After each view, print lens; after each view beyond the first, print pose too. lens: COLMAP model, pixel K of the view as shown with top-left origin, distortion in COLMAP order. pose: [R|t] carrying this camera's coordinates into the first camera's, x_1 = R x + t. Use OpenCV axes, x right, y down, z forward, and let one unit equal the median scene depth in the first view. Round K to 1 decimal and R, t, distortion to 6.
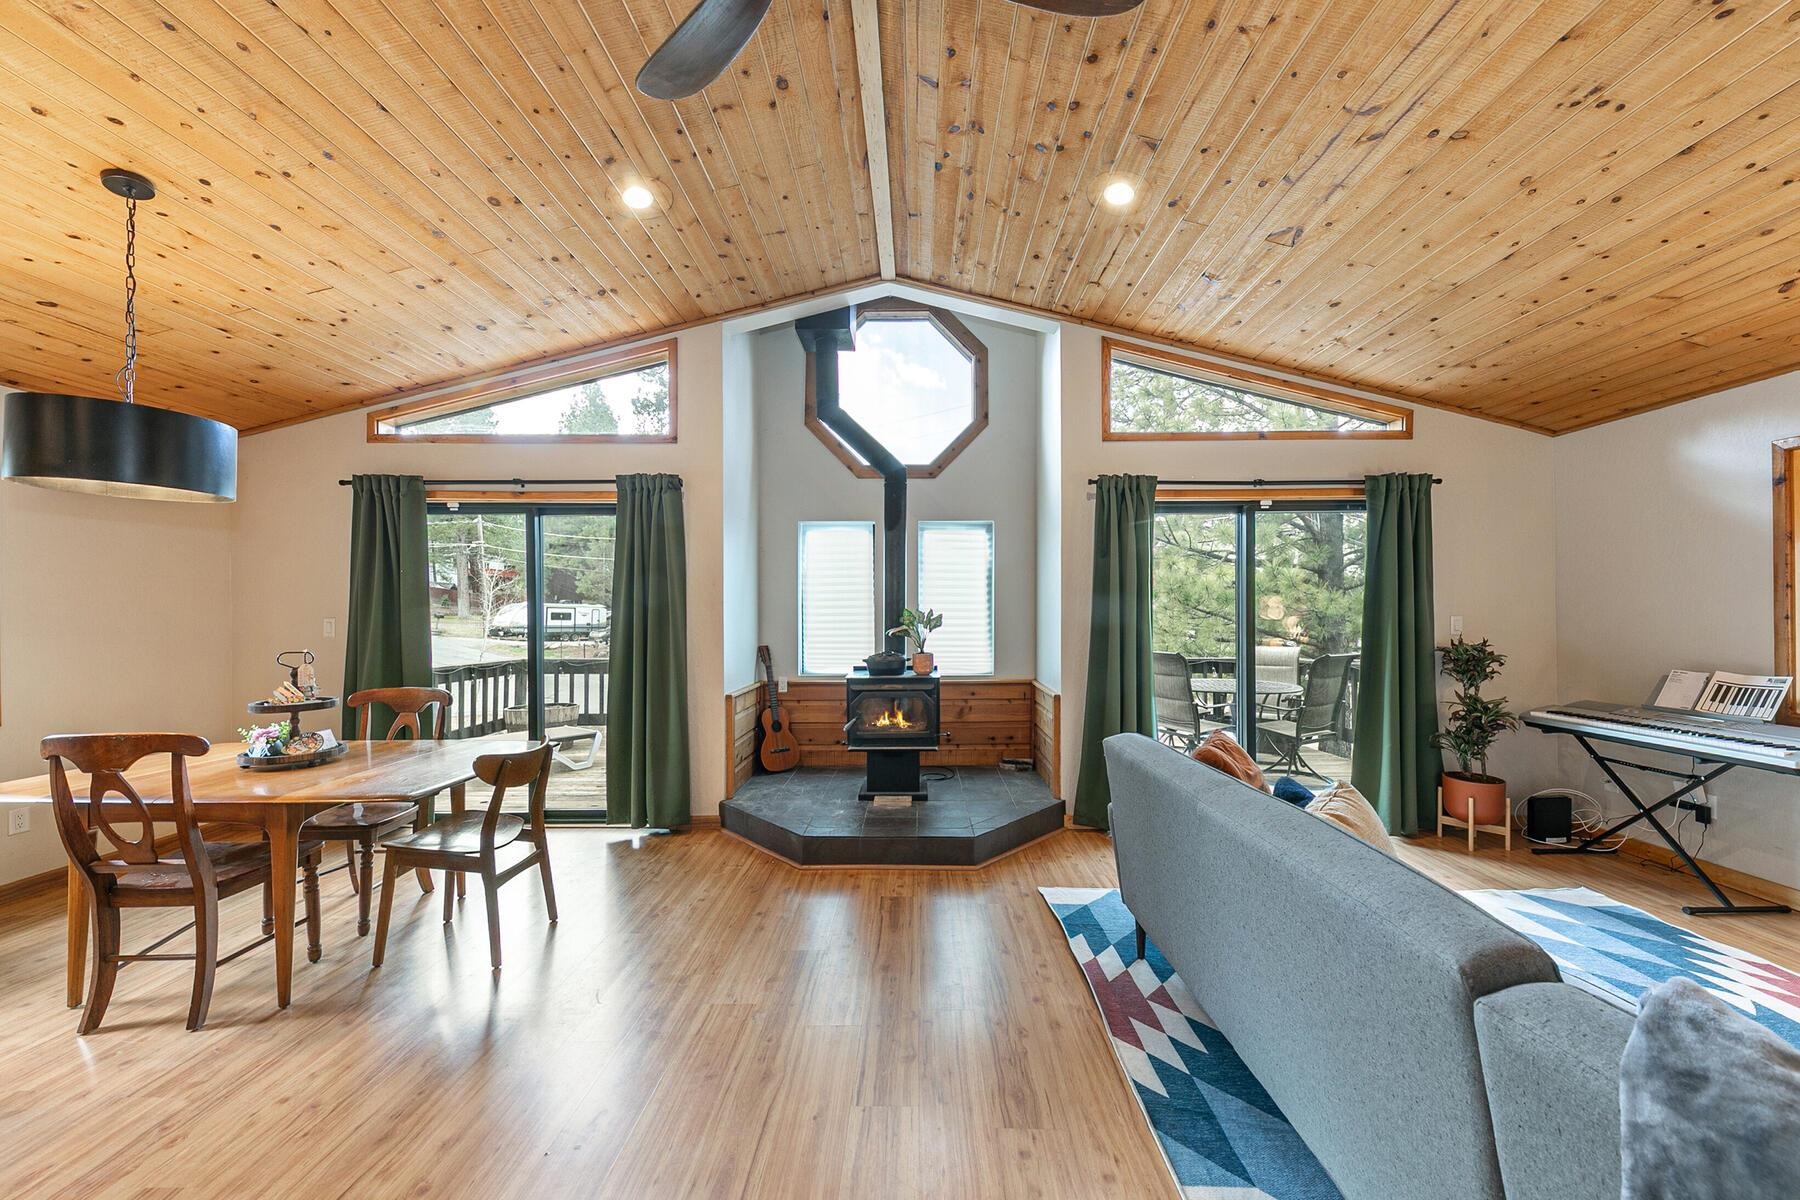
lens RADIAL K [[639.3, 0, 911.2], [0, 639.3, 613.6], [0, 0, 1]] dist [0.013942, -0.005419]
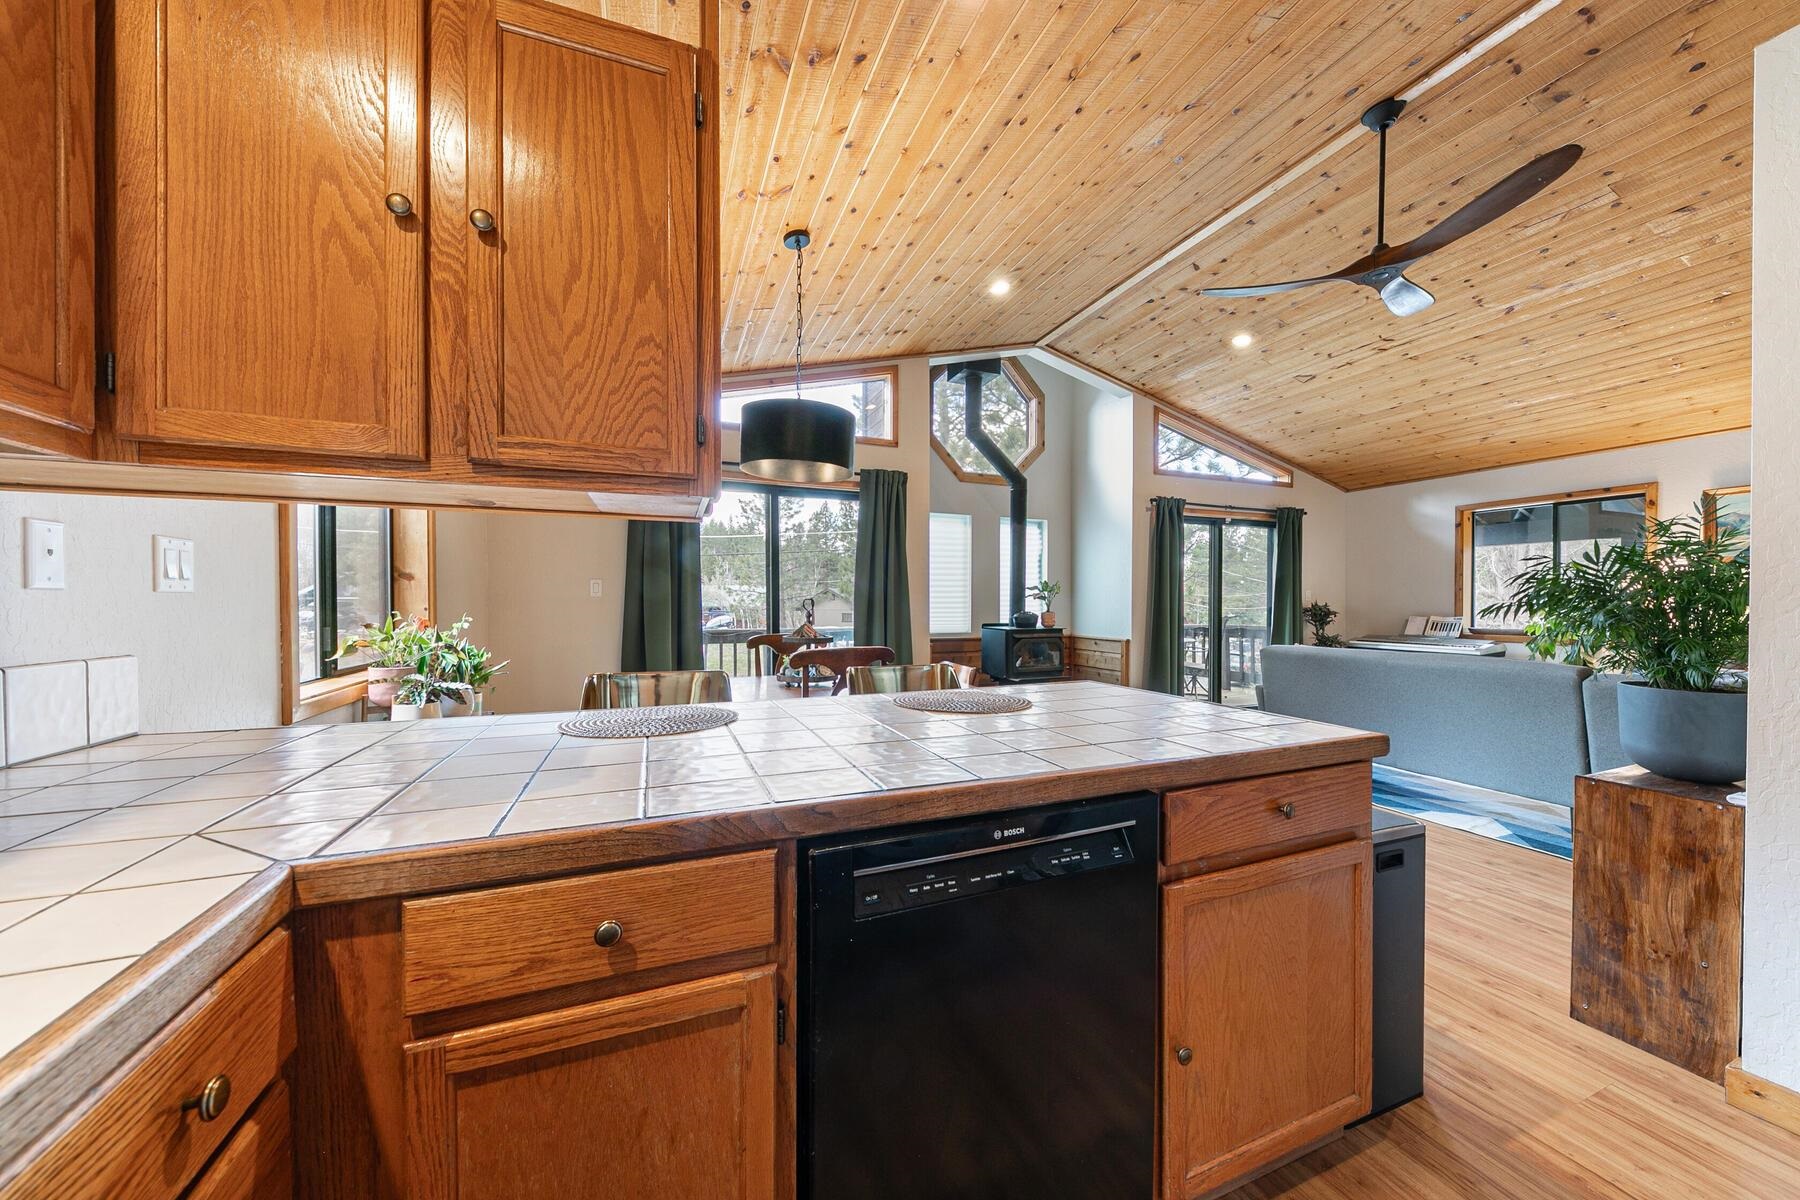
lens RADIAL K [[622.5, 0, 895.2], [0, 622.5, 607.6], [0, 0, 1]] dist [0.013550, -0.004742]
pose [[0.925801, 0.003643, 0.377992, -0.926170], [-0.006382, 0.999962, 0.005996, 0.052809], [-0.377956, -0.007963, 0.925789, -0.173725]]
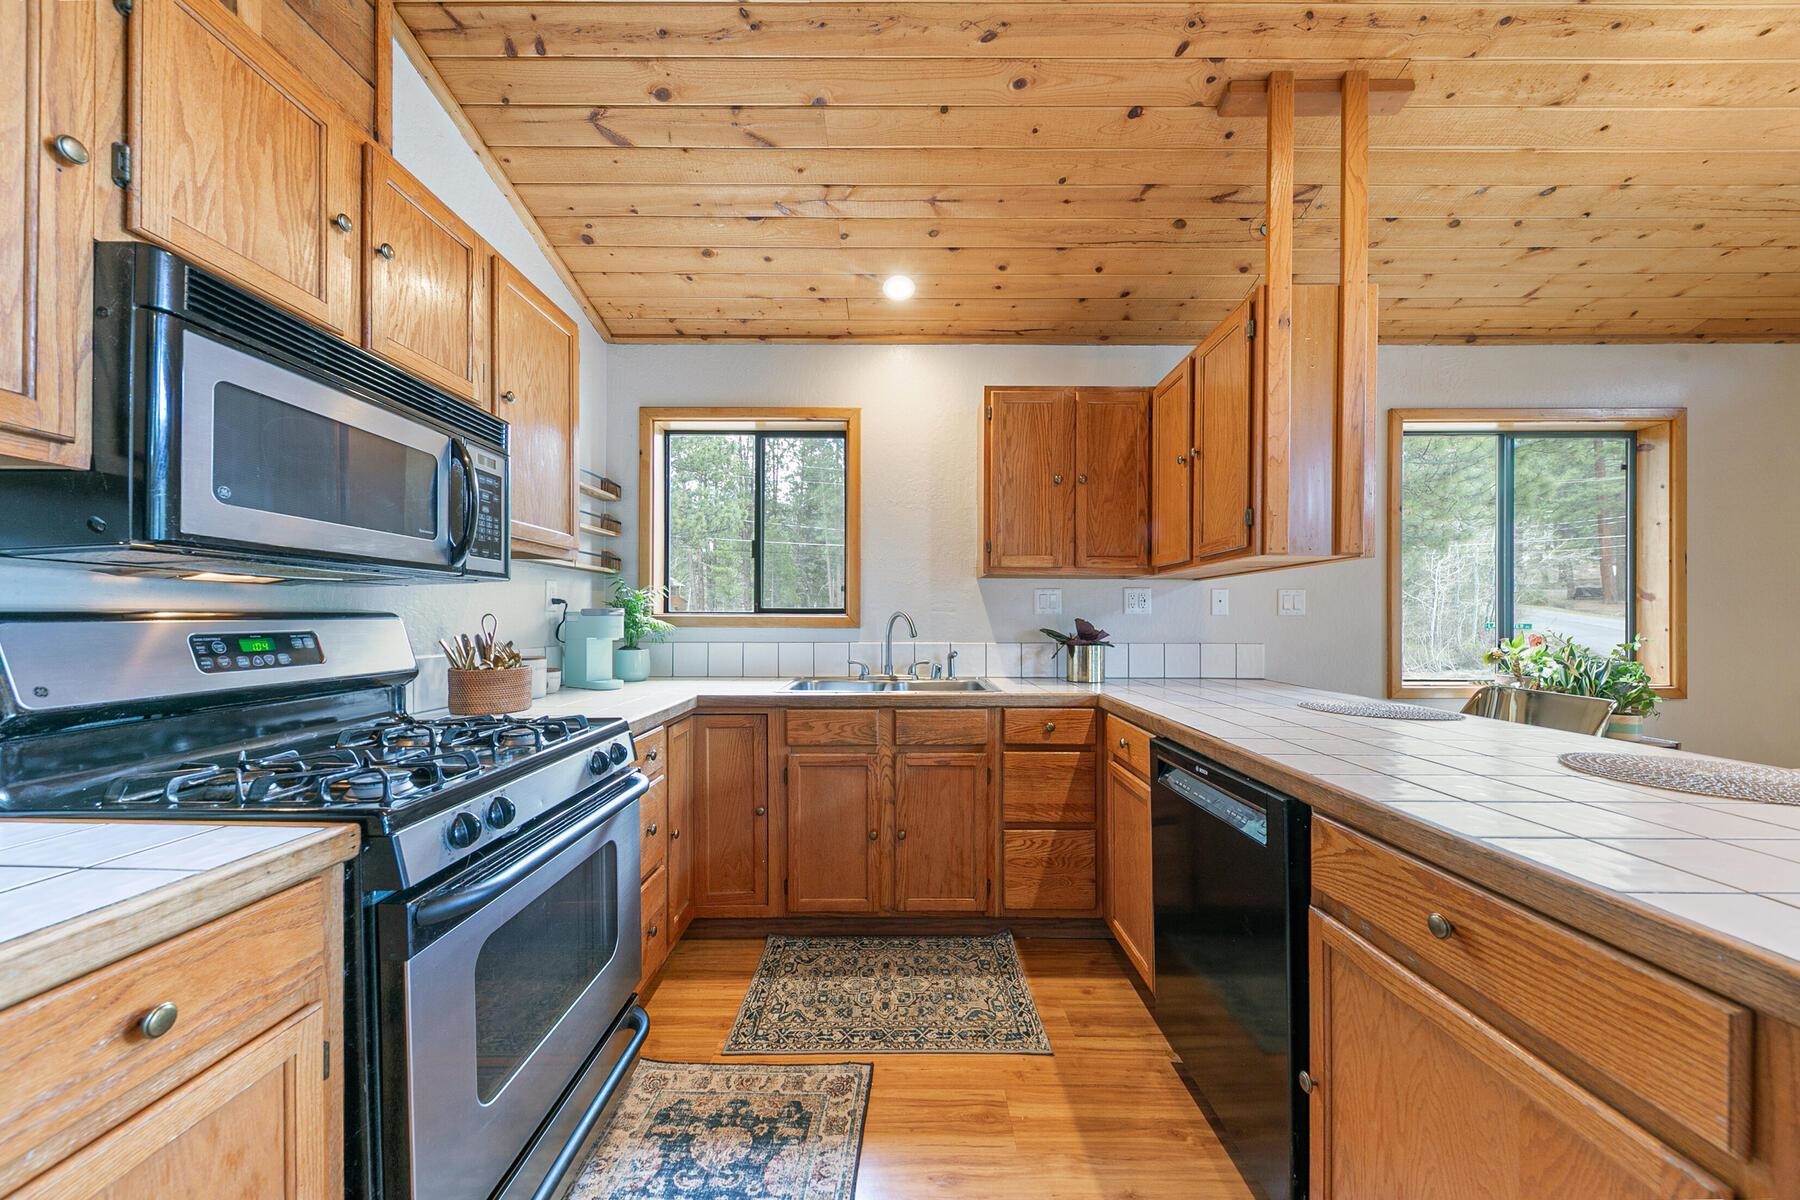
lens RADIAL K [[630.8, 0, 899.9], [0, 630.8, 607.9], [0, 0, 1]] dist [0.017888, -0.004764]
pose [[0.009305, -0.012544, -0.999878, -0.396606], [-0.003820, 0.999914, -0.012580, 0.049335], [0.999949, 0.003936, 0.009256, -0.147327]]
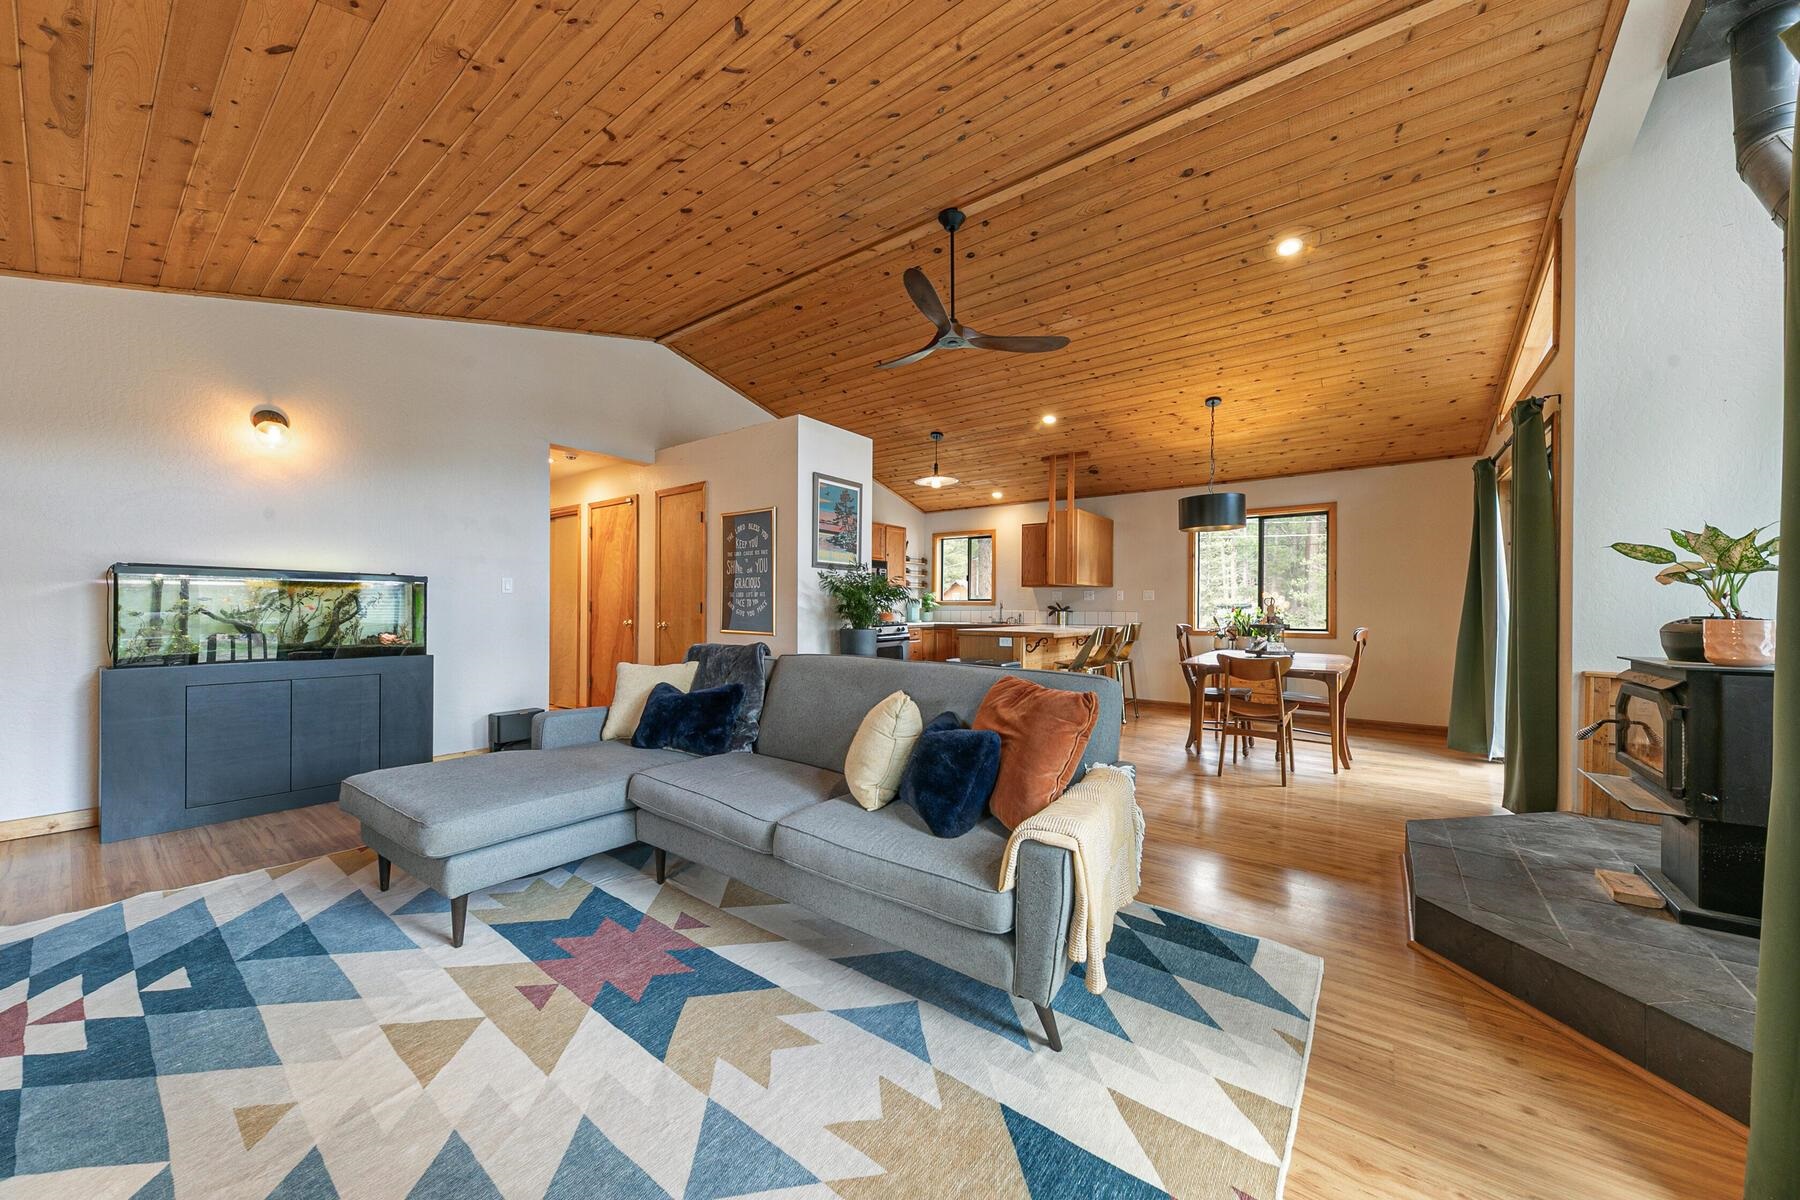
lens RADIAL K [[623.5, 0, 903.3], [0, 623.5, 607.8], [0, 0, 1]] dist [0.017847, -0.004561]
pose [[-0.594030, 0.001908, -0.804440, 0.840551], [-0.004380, 0.999975, 0.005606, 0.061199], [0.804431, 0.006853, -0.594007, 0.895014]]
